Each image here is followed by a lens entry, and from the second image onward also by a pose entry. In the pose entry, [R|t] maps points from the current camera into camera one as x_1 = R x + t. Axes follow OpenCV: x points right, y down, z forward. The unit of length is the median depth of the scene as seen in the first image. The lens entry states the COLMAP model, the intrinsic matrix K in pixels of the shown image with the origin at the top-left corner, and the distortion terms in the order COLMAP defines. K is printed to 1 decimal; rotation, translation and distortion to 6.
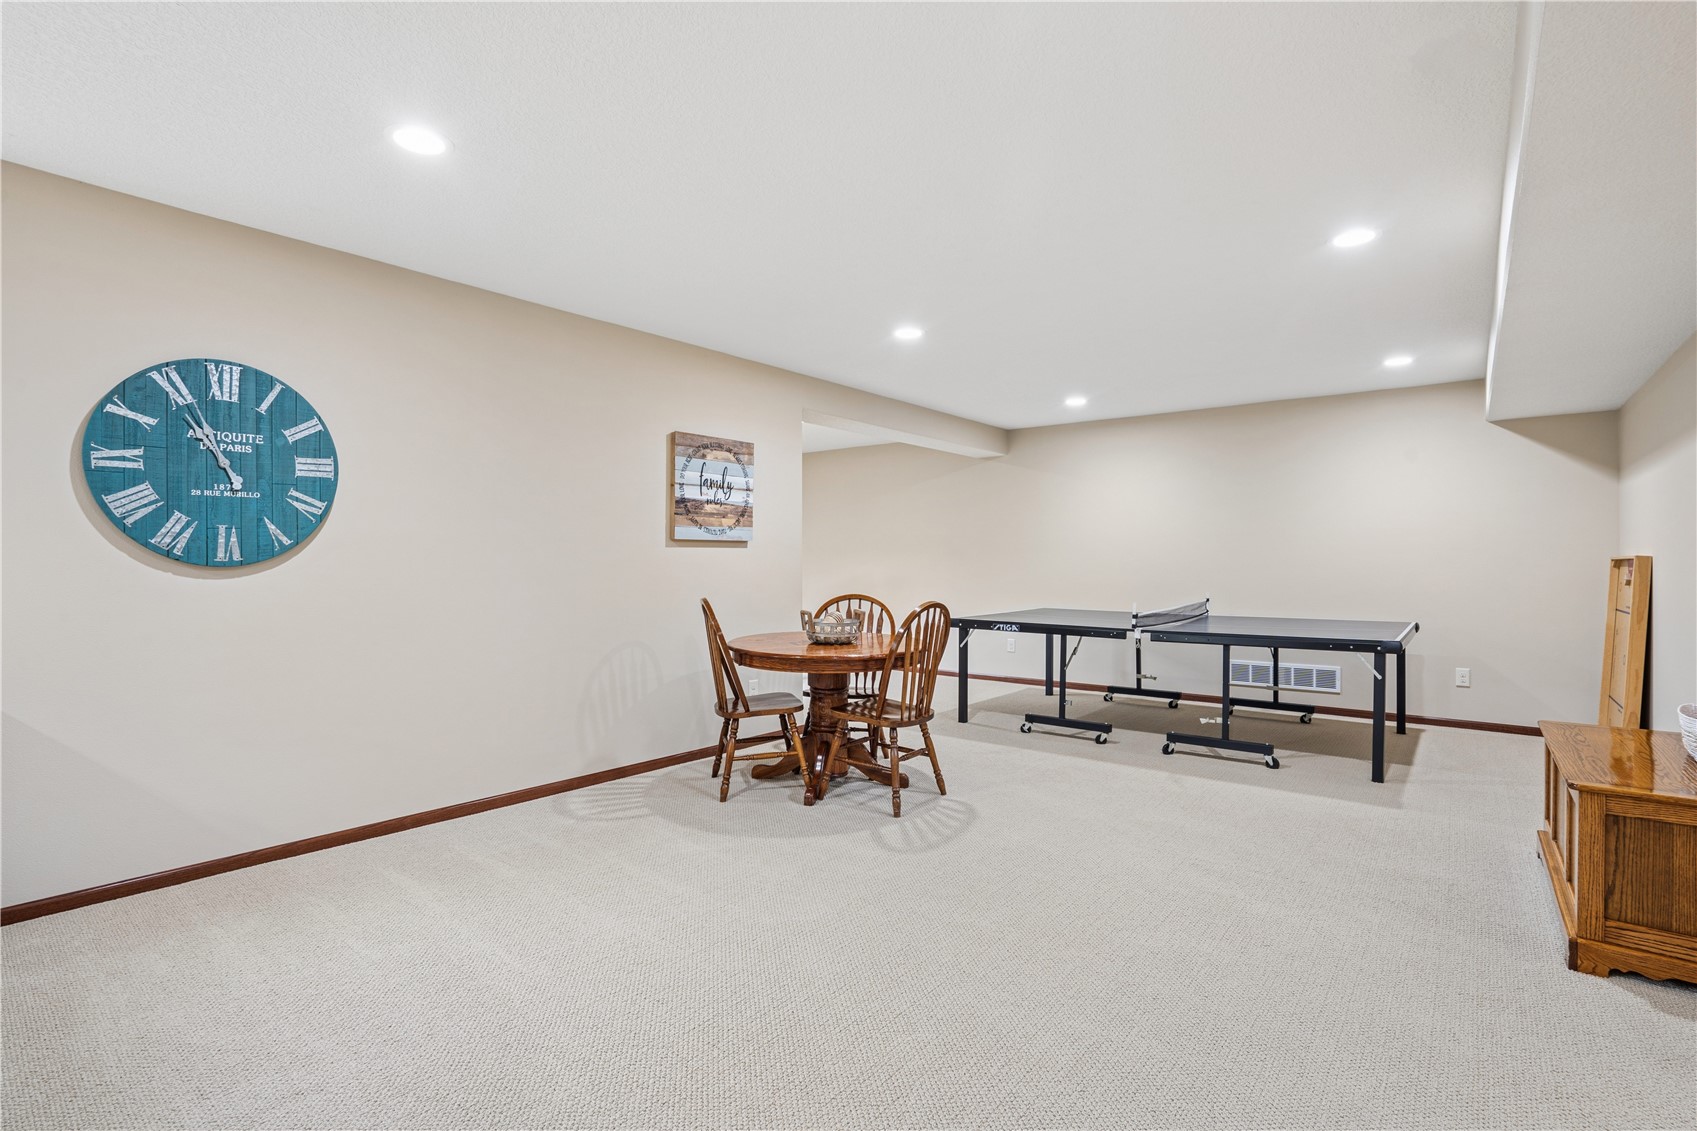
lens RADIAL K [[785.3, 0, 847.9], [0, 785.3, 565.7], [0, 0, 1]] dist [-0.033123, 0.010549]
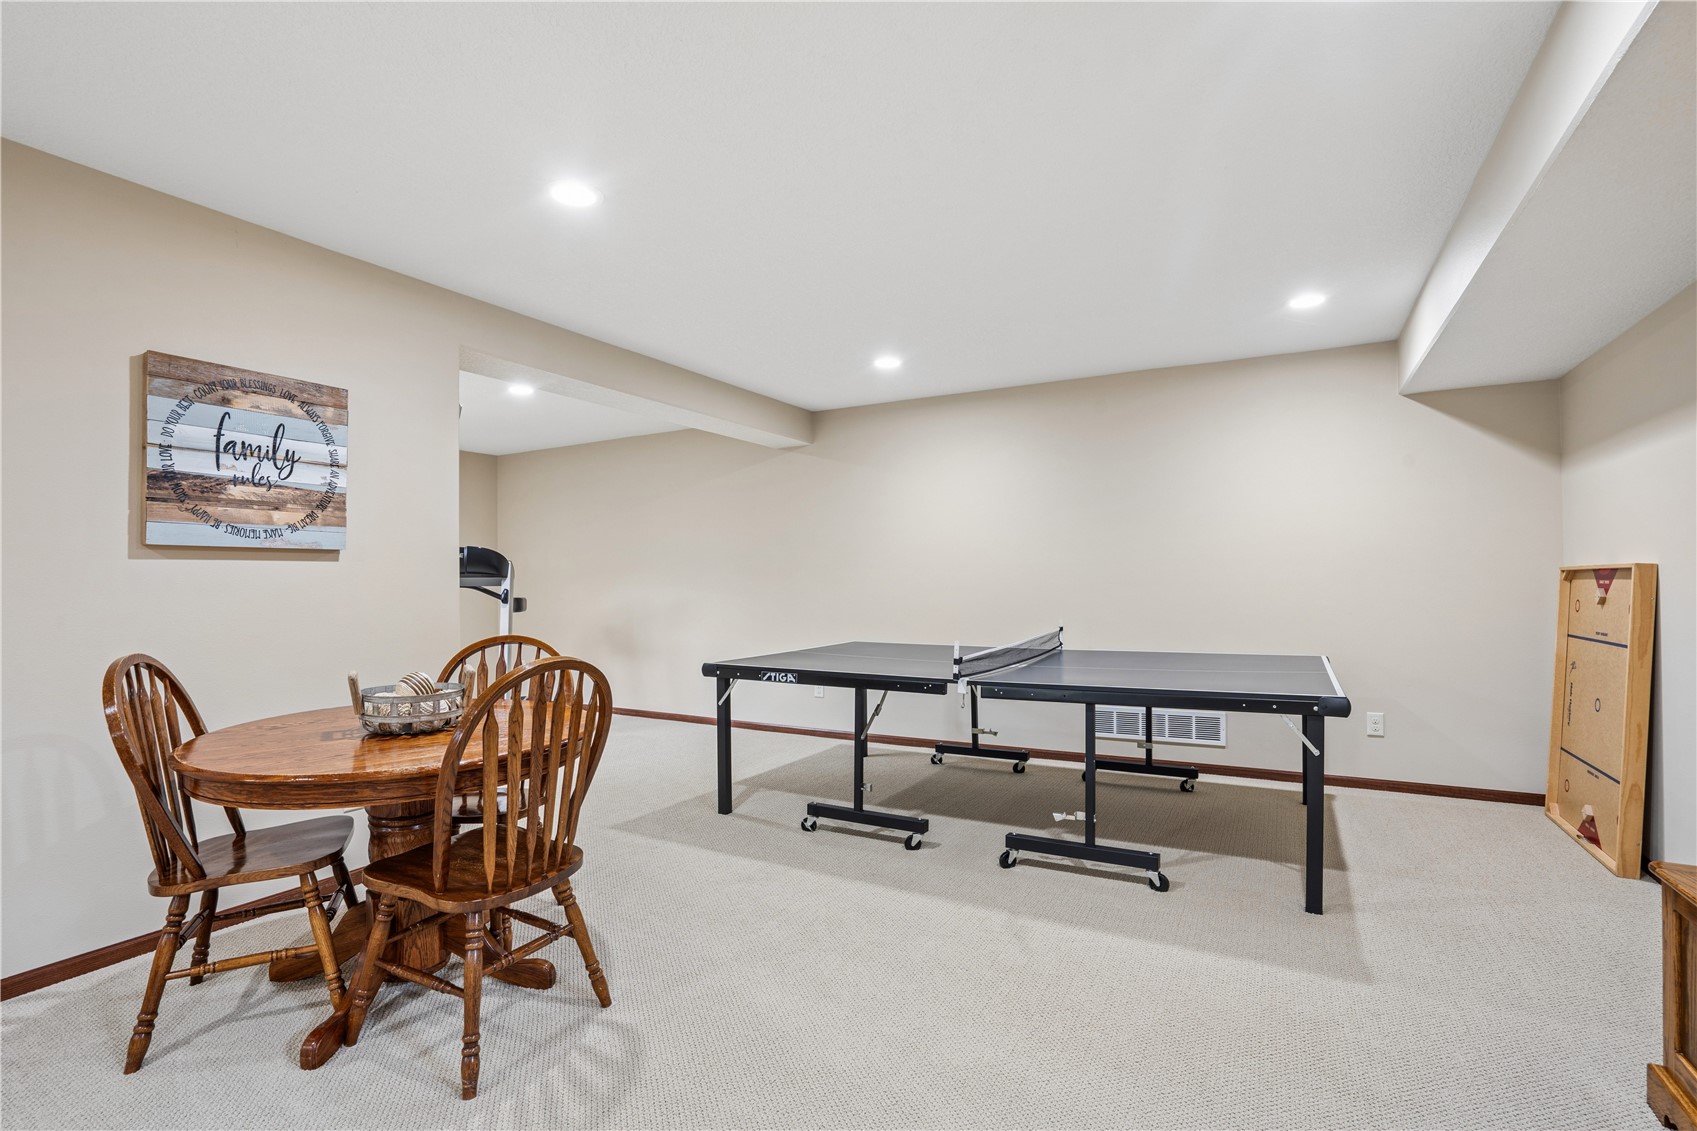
lens RADIAL K [[785.3, 0, 824.3], [0, 785.3, 583.0], [0, 0, 1]] dist [-0.033123, 0.010549]
pose [[0.989911, -0.009160, 0.141393, 0.167692], [0.009893, 0.999941, -0.004484, 0.000738], [-0.141343, 0.005837, 0.989943, 0.370178]]
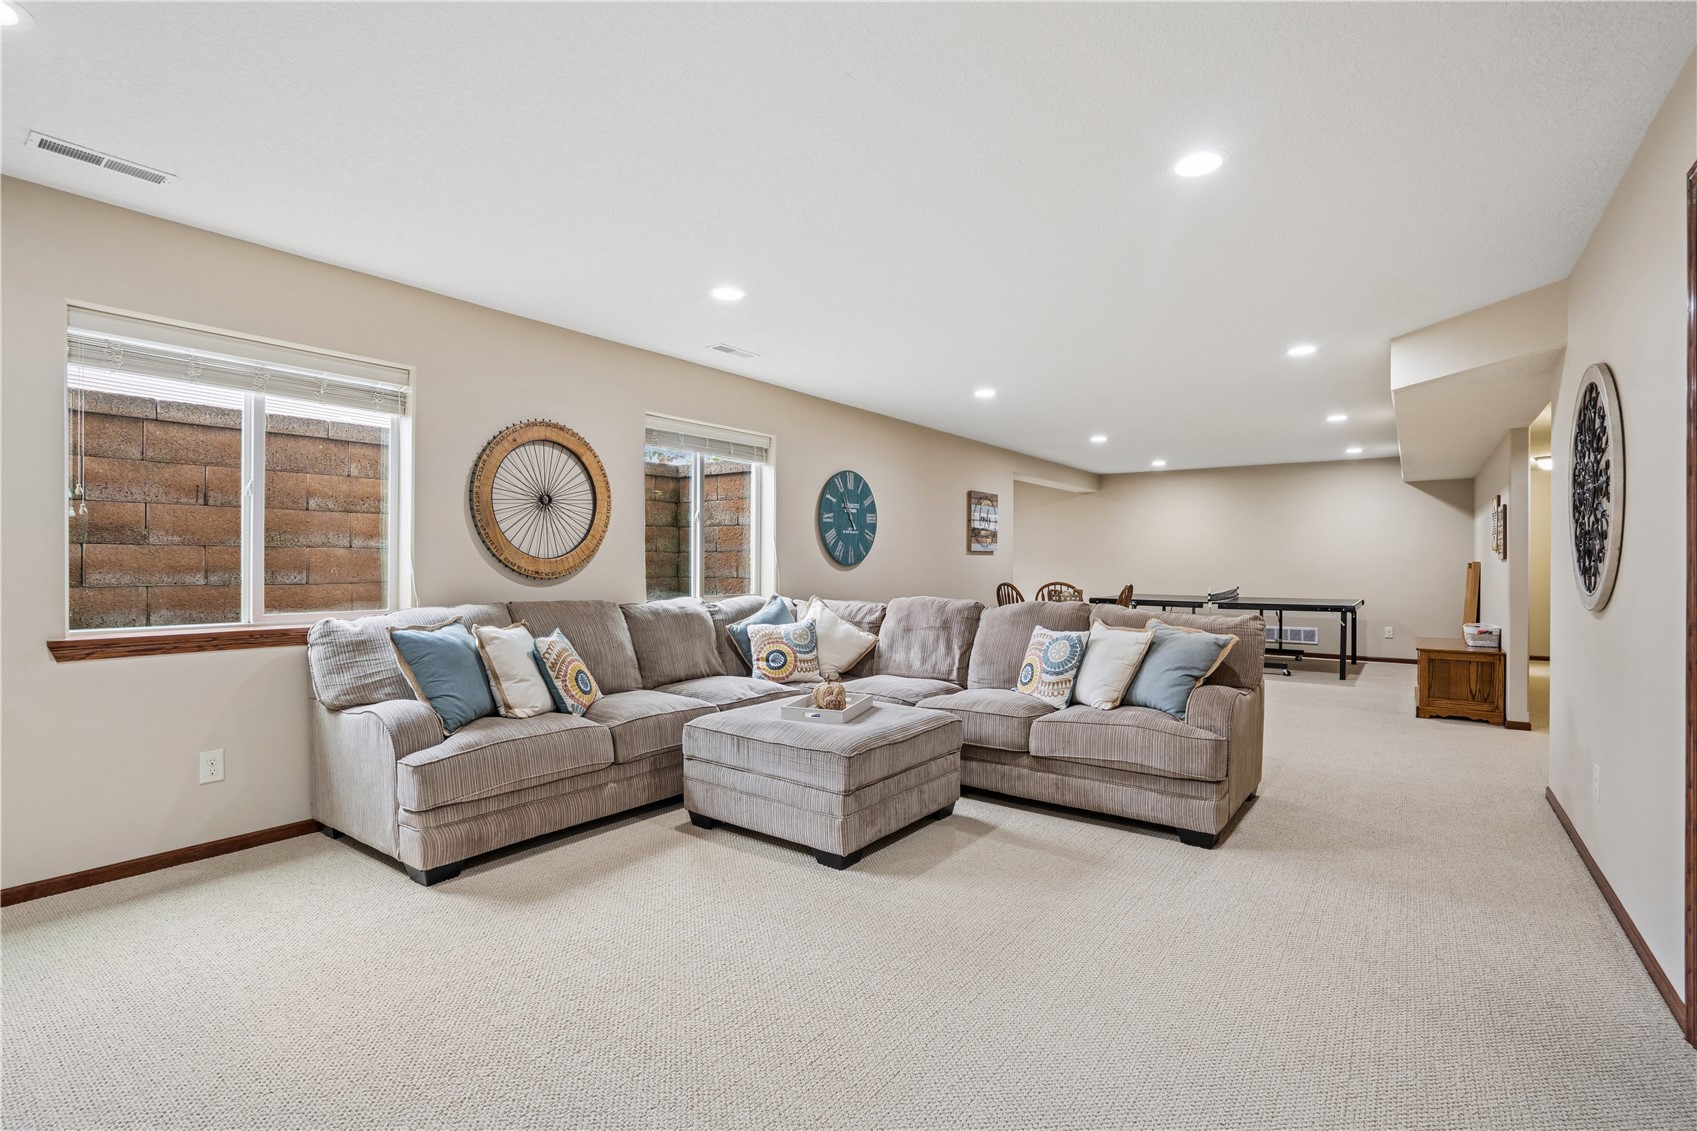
lens RADIAL K [[785.3, 0, 875.7], [0, 785.3, 569.2], [0, 0, 1]] dist [-0.033123, 0.010549]
pose [[0.997418, 0.001528, 0.071804, -0.538021], [-0.001704, 0.999996, 0.002393, 0.004324], [-0.071801, -0.002510, 0.997416, -0.739020]]
